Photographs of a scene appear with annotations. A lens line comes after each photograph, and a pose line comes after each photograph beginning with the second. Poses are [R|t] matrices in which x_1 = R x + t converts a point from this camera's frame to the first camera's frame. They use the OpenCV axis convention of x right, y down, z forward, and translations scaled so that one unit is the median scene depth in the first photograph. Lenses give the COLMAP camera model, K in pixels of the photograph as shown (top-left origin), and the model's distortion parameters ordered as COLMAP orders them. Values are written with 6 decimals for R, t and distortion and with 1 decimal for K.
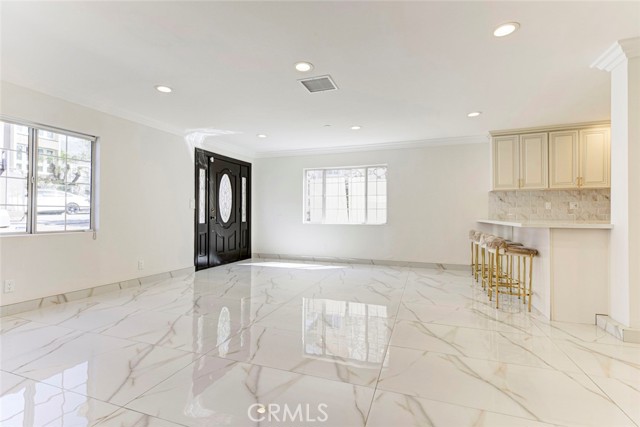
lens RADIAL K [[299.0, 0, 324.0], [0, 299.0, 210.6], [0, 0, 1]] dist [0.018124, -0.000224]
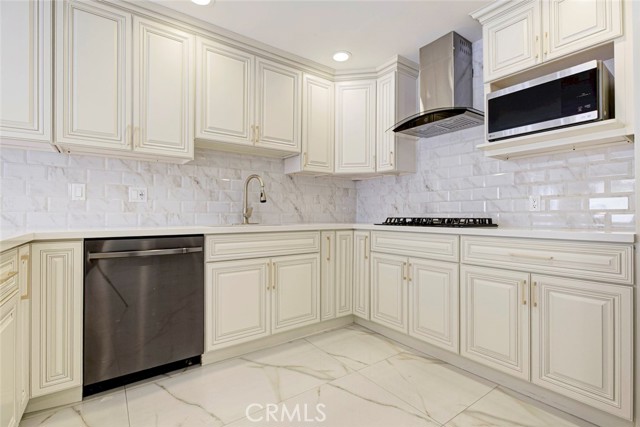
lens RADIAL K [[296.8, 0, 319.5], [0, 296.8, 213.7], [0, 0, 1]] dist [-0.001377, -0.000473]
pose [[0.577650, 0.002326, 0.816282, 0.627645], [-0.011082, 0.999926, 0.004993, 0.007292], [-0.816210, -0.011931, 0.577633, 0.520927]]
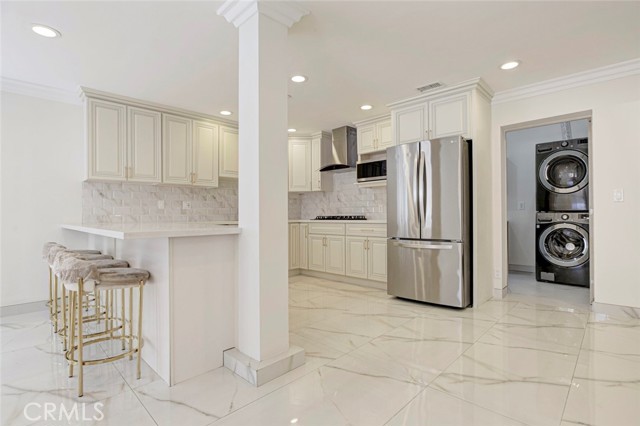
lens RADIAL K [[307.0, 0, 320.0], [0, 307.0, 213.0], [0, 0, 1]] dist [-0.018468, -0.000306]
pose [[0.427222, 0.000110, 0.904147, 0.187909], [-0.003628, 0.999992, 0.001592, 0.003415], [-0.904140, -0.003960, 0.427219, 0.271466]]
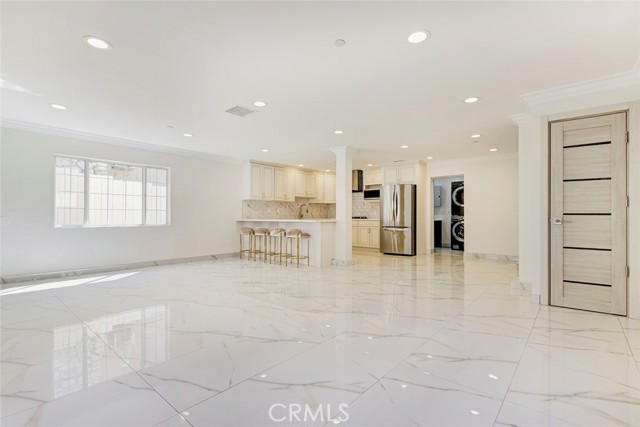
lens RADIAL K [[296.8, 0, 319.5], [0, 296.8, 213.7], [0, 0, 1]] dist [-0.001377, -0.000473]
pose [[0.365516, 0.005255, 0.930790, -0.687930], [-0.013112, 0.999914, -0.000496, -0.000372], [-0.930713, -0.012024, 0.365553, 0.160476]]
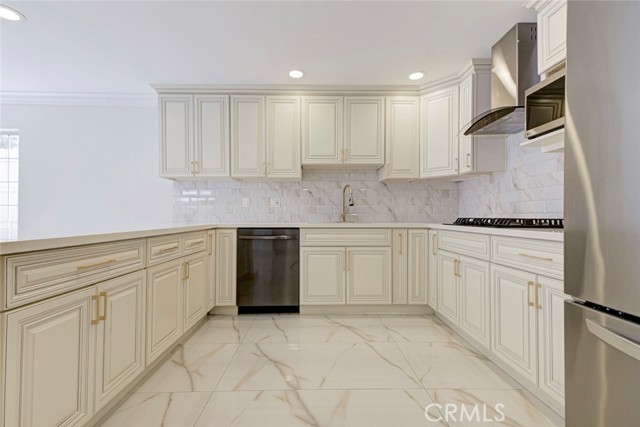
lens RADIAL K [[287.3, 0, 320.0], [0, 287.3, 213.5], [0, 0, 1]] dist [0.023428, -0.000123]
pose [[0.939459, 0.001053, 0.342660, 0.699870], [-0.003906, 0.999963, 0.007635, 0.004315], [-0.342639, -0.008511, 0.939429, 0.306599]]
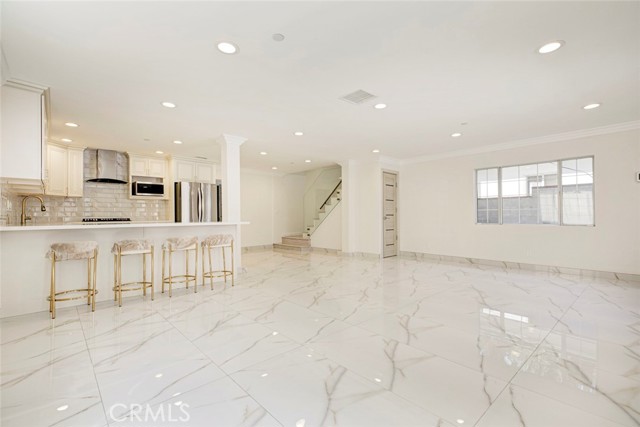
lens RADIAL K [[287.3, 0, 320.0], [0, 287.3, 213.5], [0, 0, 1]] dist [0.023428, -0.000123]
pose [[-0.876685, 0.005283, 0.481037, -0.260271], [-0.003740, 0.999835, -0.017797, 0.011834], [-0.481051, -0.017401, -0.876520, 1.305040]]
